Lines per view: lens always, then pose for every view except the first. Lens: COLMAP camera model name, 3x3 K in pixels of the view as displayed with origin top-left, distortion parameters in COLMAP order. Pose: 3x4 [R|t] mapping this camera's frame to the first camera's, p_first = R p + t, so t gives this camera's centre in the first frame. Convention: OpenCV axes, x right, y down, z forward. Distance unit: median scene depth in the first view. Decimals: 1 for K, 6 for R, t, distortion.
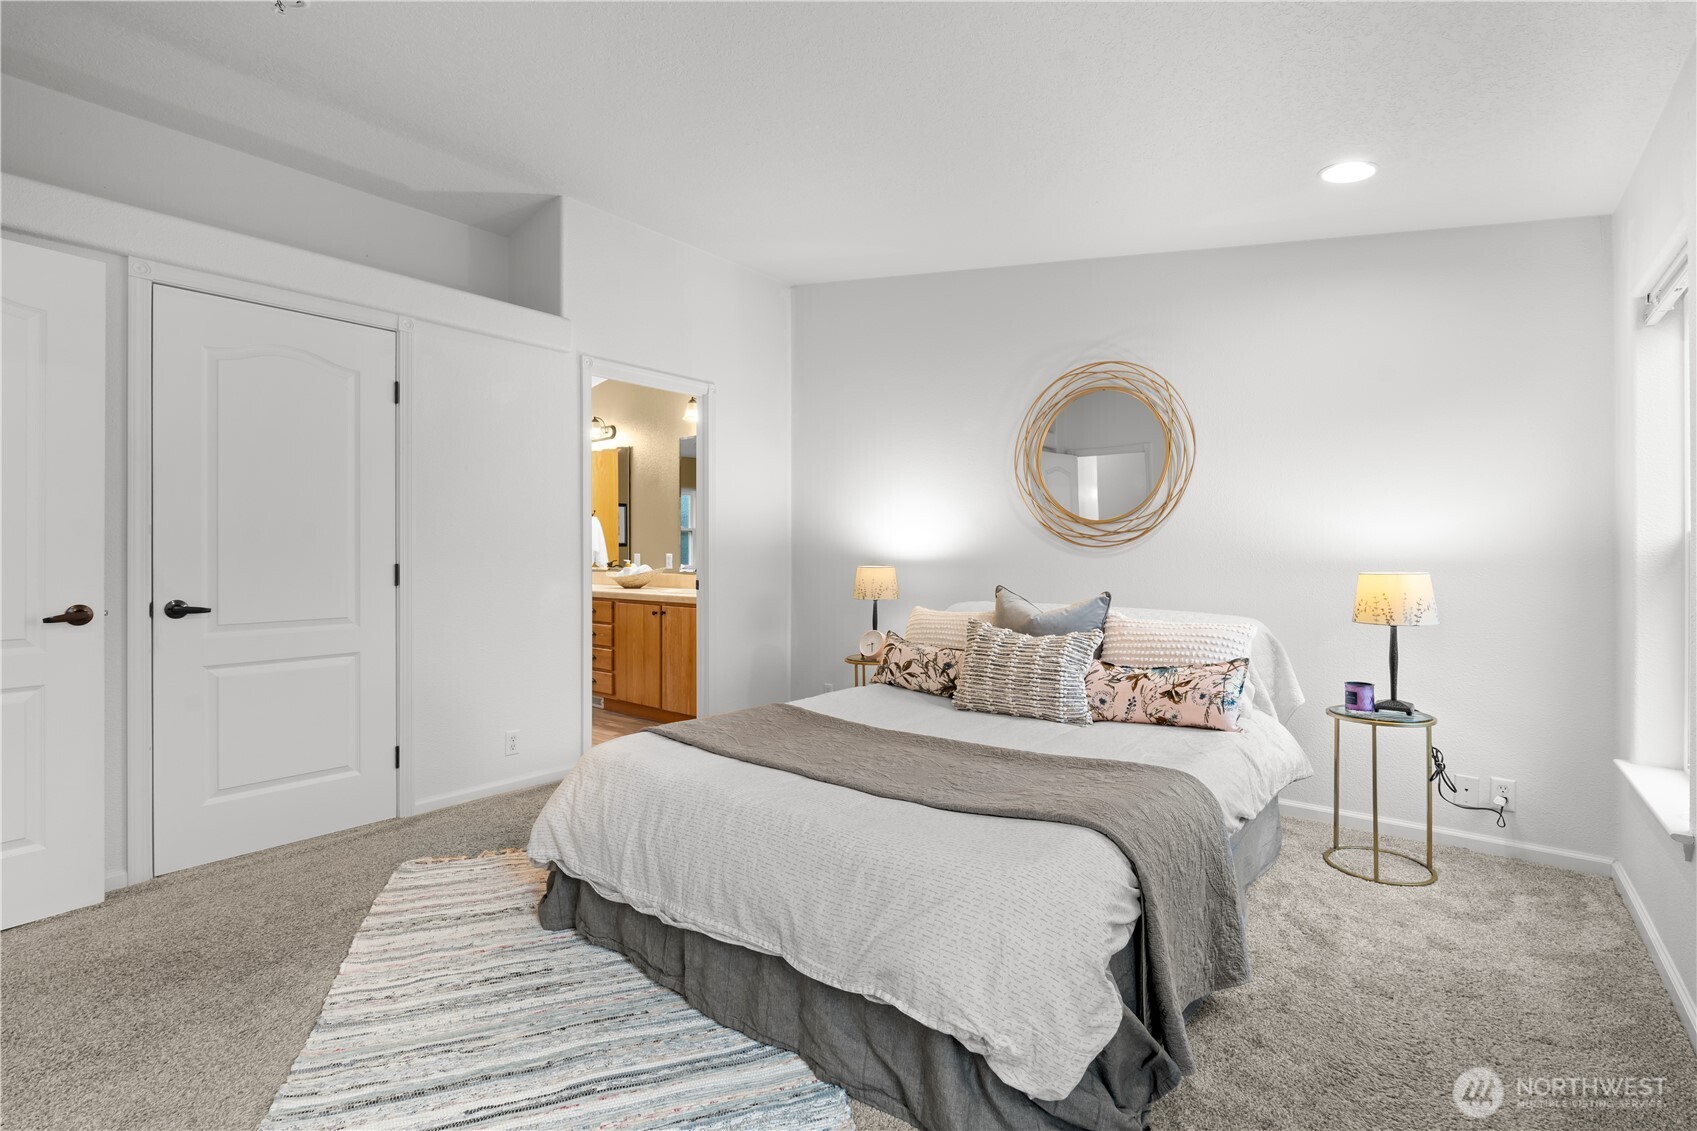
lens RADIAL K [[774.1, 0, 848.5], [0, 774.1, 565.5], [0, 0, 1]] dist [-0.003297, -0.000011]
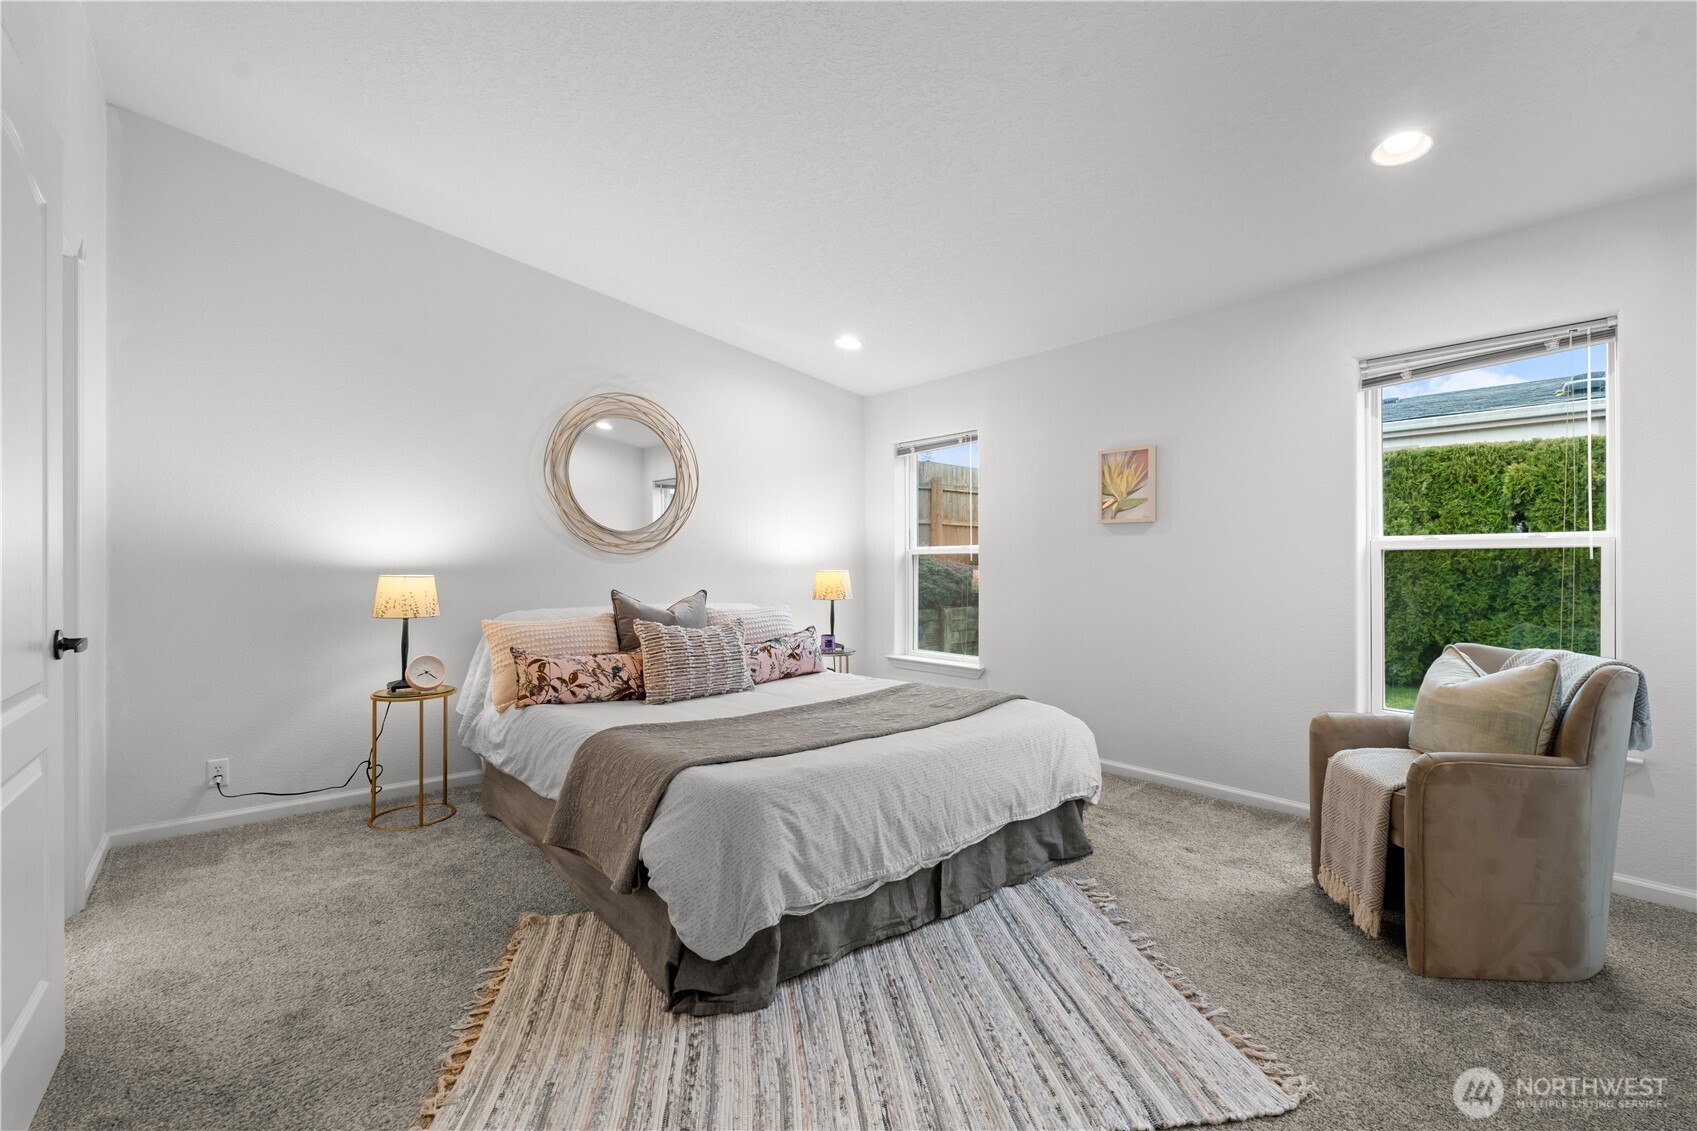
lens RADIAL K [[758.0, 0, 848.5], [0, 758.0, 565.5], [0, 0, 1]] dist [-0.000194, 0.000042]
pose [[0.181614, -0.005936, 0.983352, -0.889961], [0.014034, 0.999896, 0.003444, -0.008043], [-0.983270, 0.013175, 0.181679, 0.568682]]
